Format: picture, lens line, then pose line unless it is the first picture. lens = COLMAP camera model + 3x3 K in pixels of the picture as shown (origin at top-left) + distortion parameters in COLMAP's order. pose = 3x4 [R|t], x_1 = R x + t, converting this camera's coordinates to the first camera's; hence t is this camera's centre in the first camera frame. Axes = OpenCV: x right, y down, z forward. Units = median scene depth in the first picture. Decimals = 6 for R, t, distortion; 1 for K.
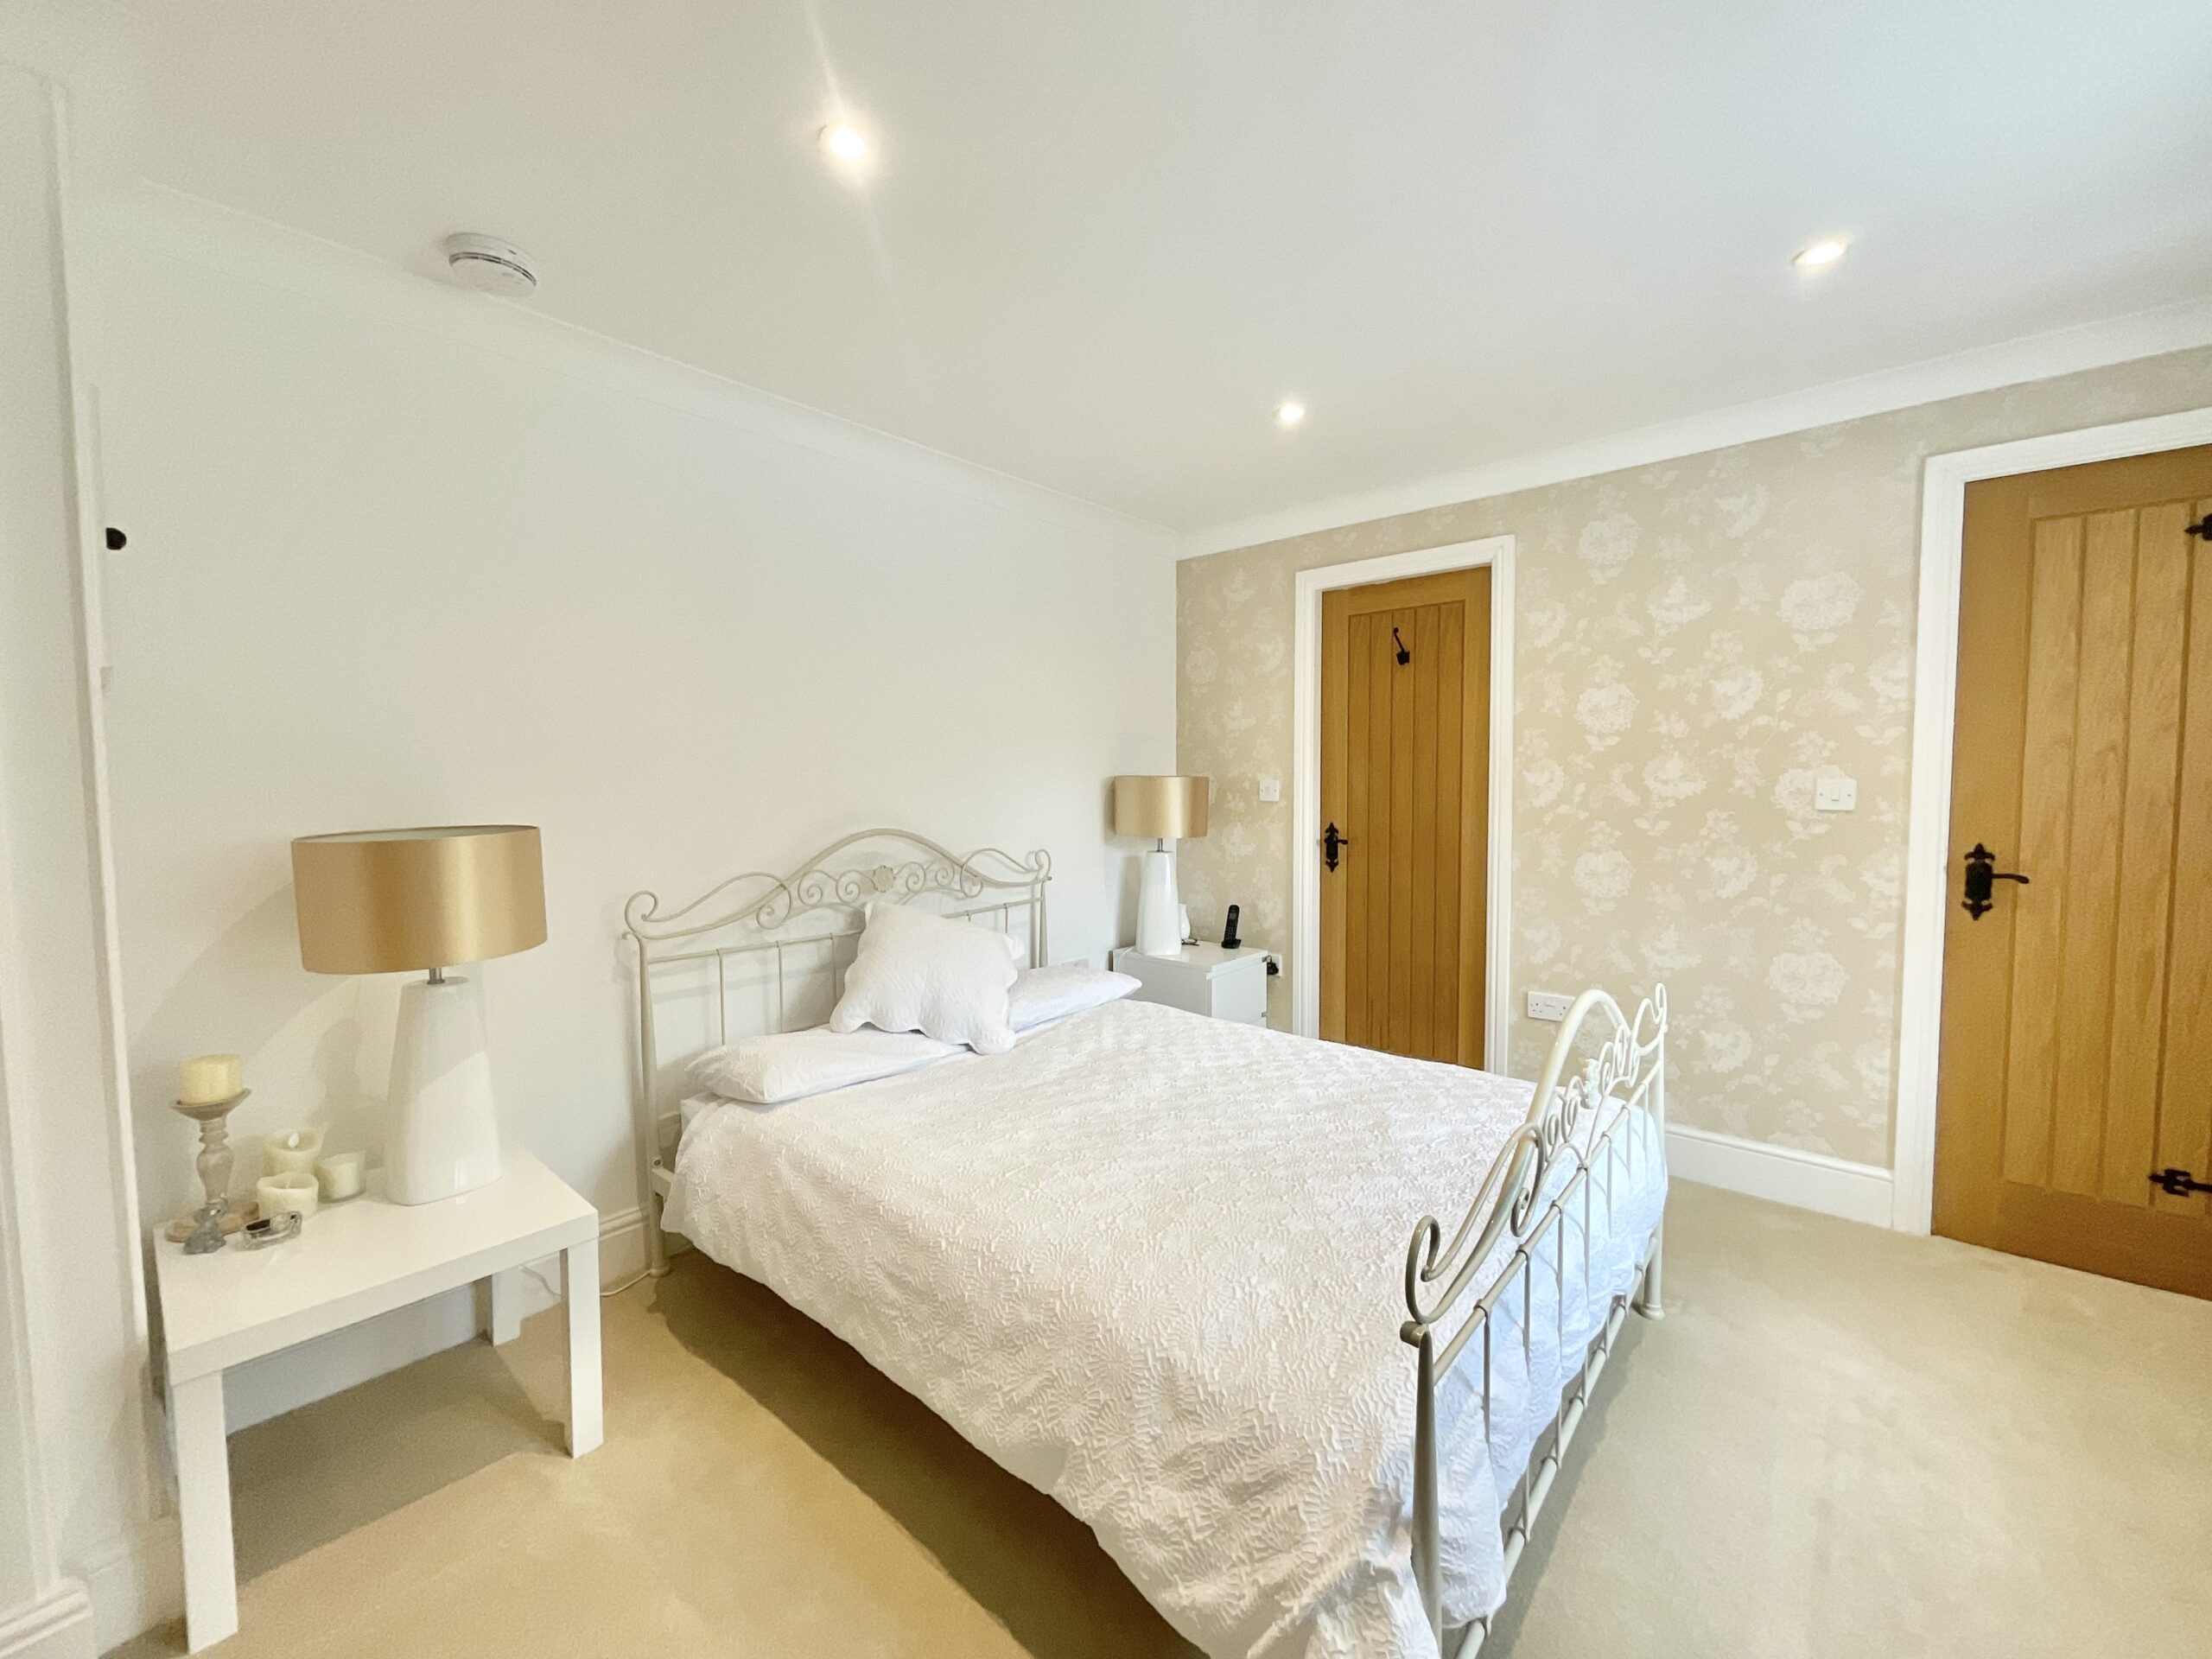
lens RADIAL K [[894.6, 0, 1106.4], [0, 894.6, 833.0], [0, 0, 1]] dist [0.001146, -0.000764]
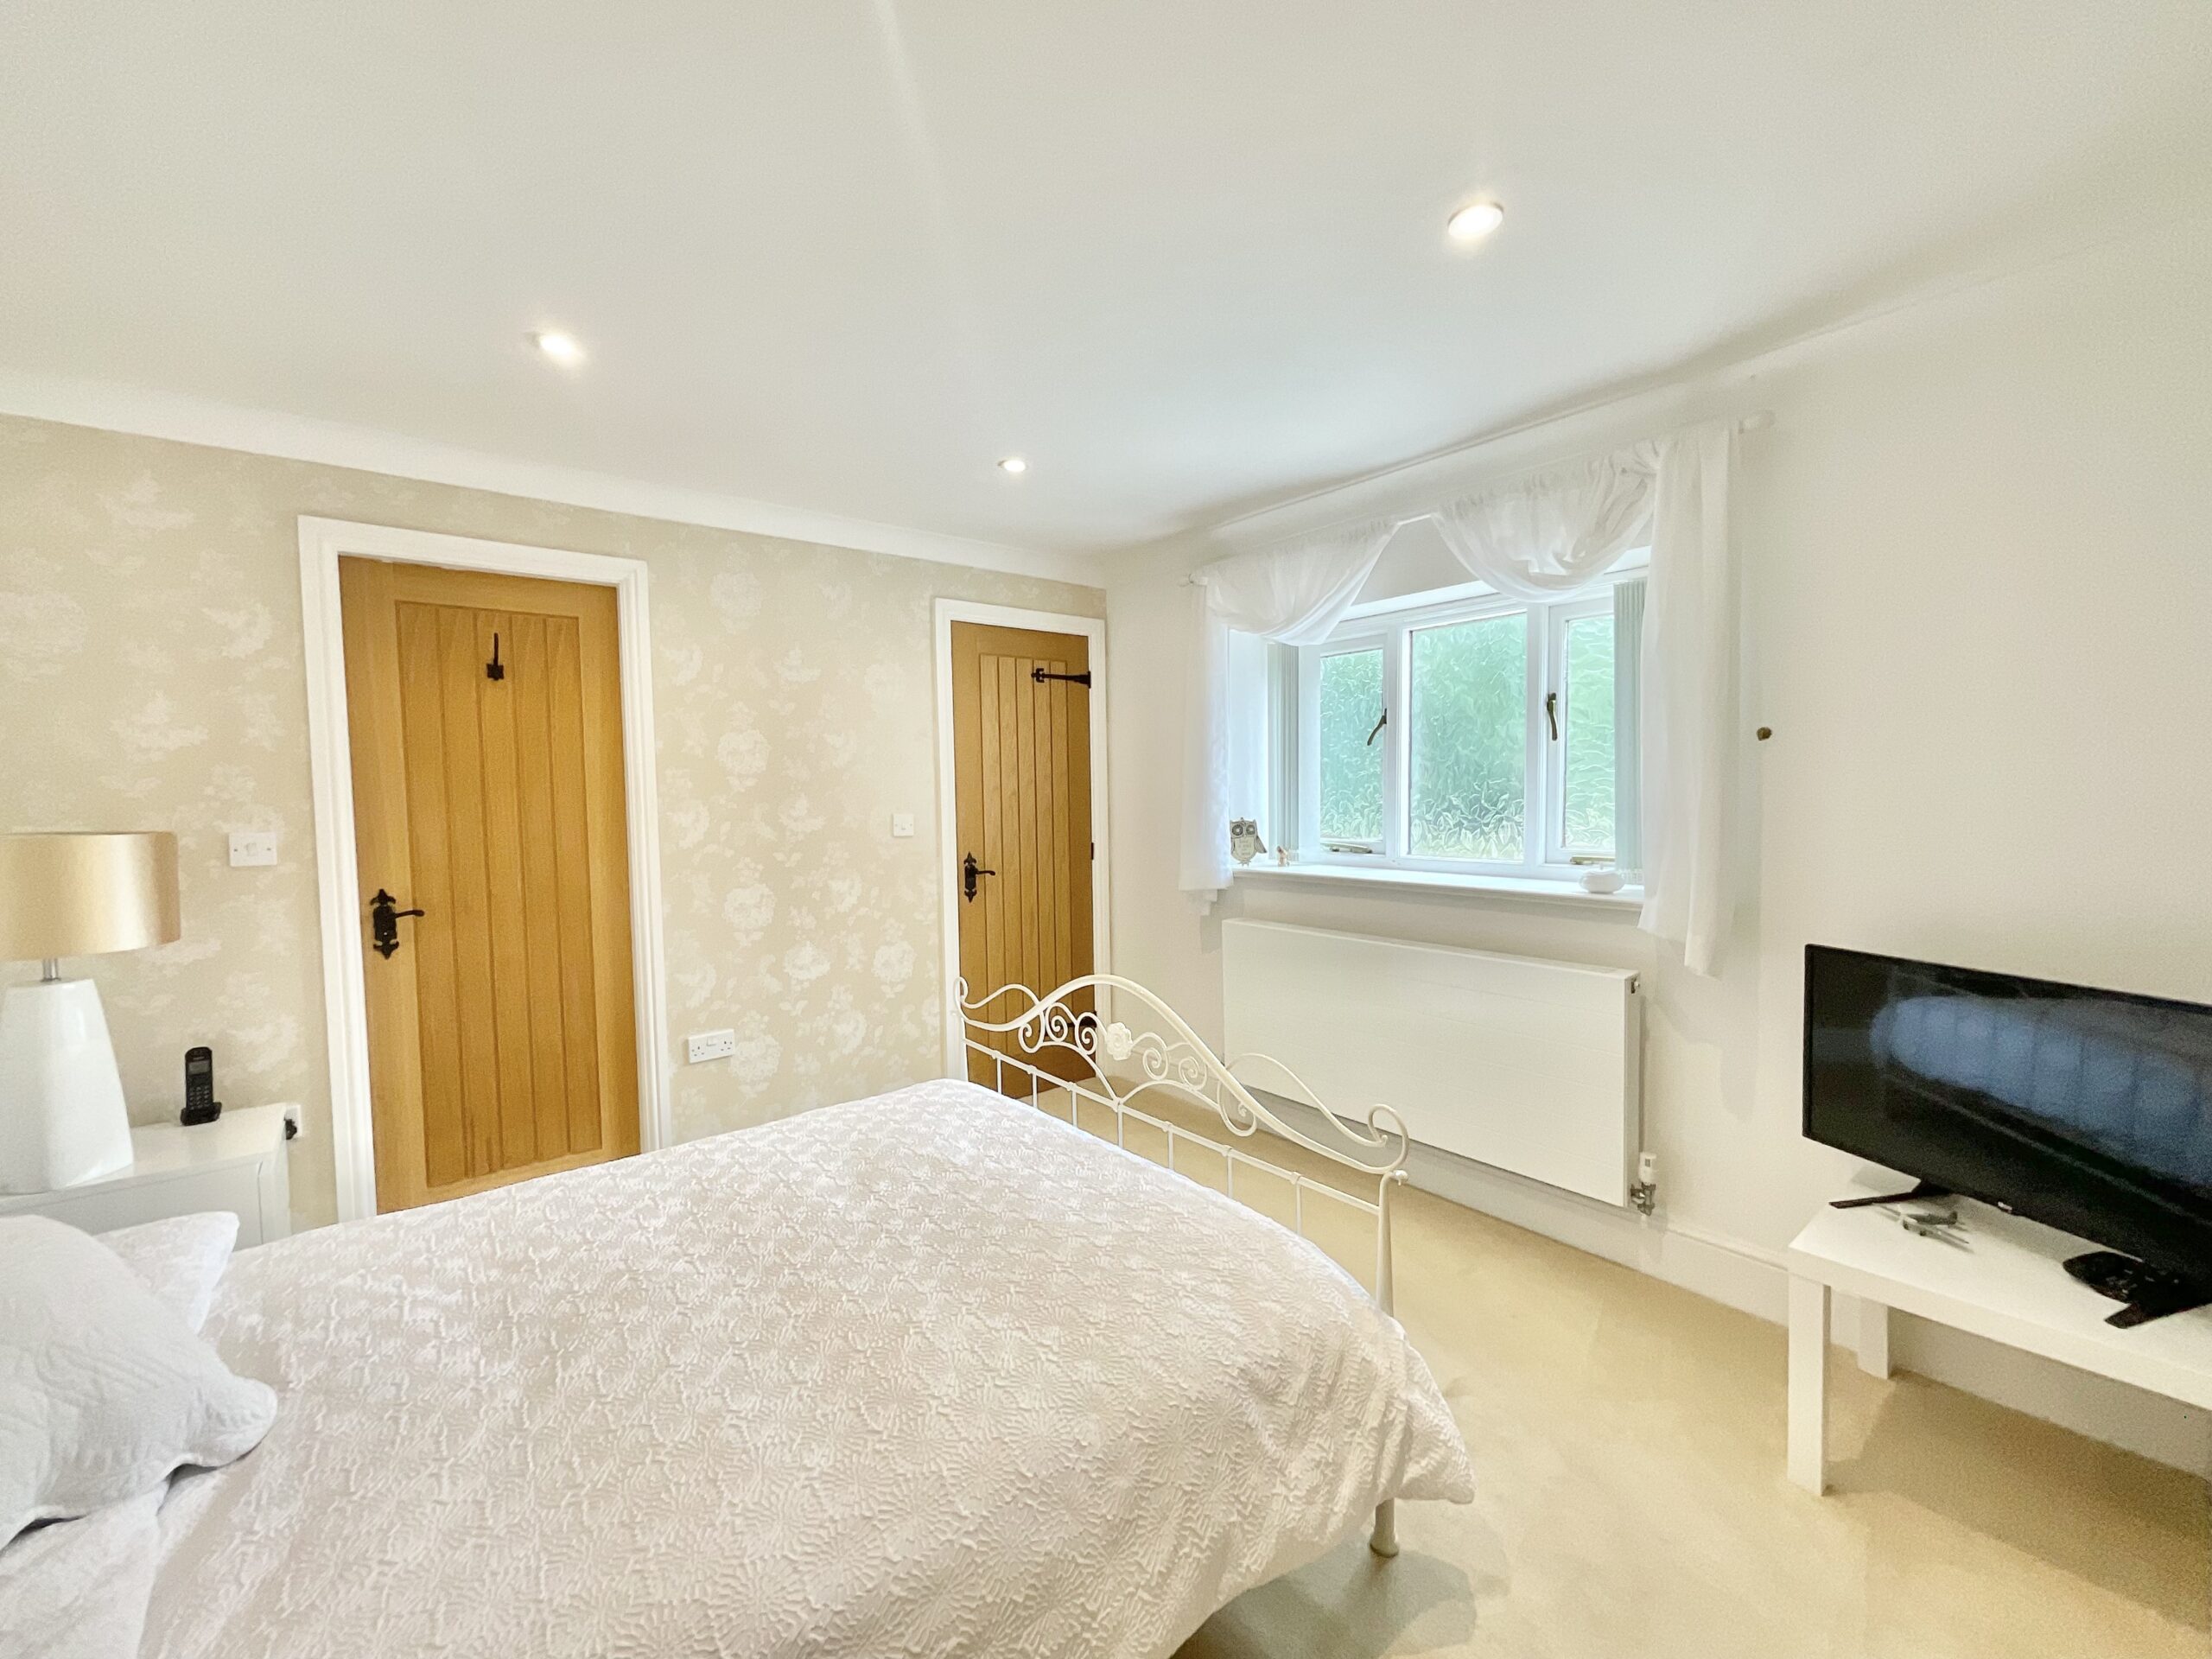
lens RADIAL K [[894.6, 0, 1106.4], [0, 894.6, 833.0], [0, 0, 1]] dist [0.001146, -0.000764]
pose [[0.172079, -0.043110, 0.984139, -0.417545], [0.074648, 0.996740, 0.030609, -0.042461], [-0.982251, 0.068196, 0.174736, 0.391341]]
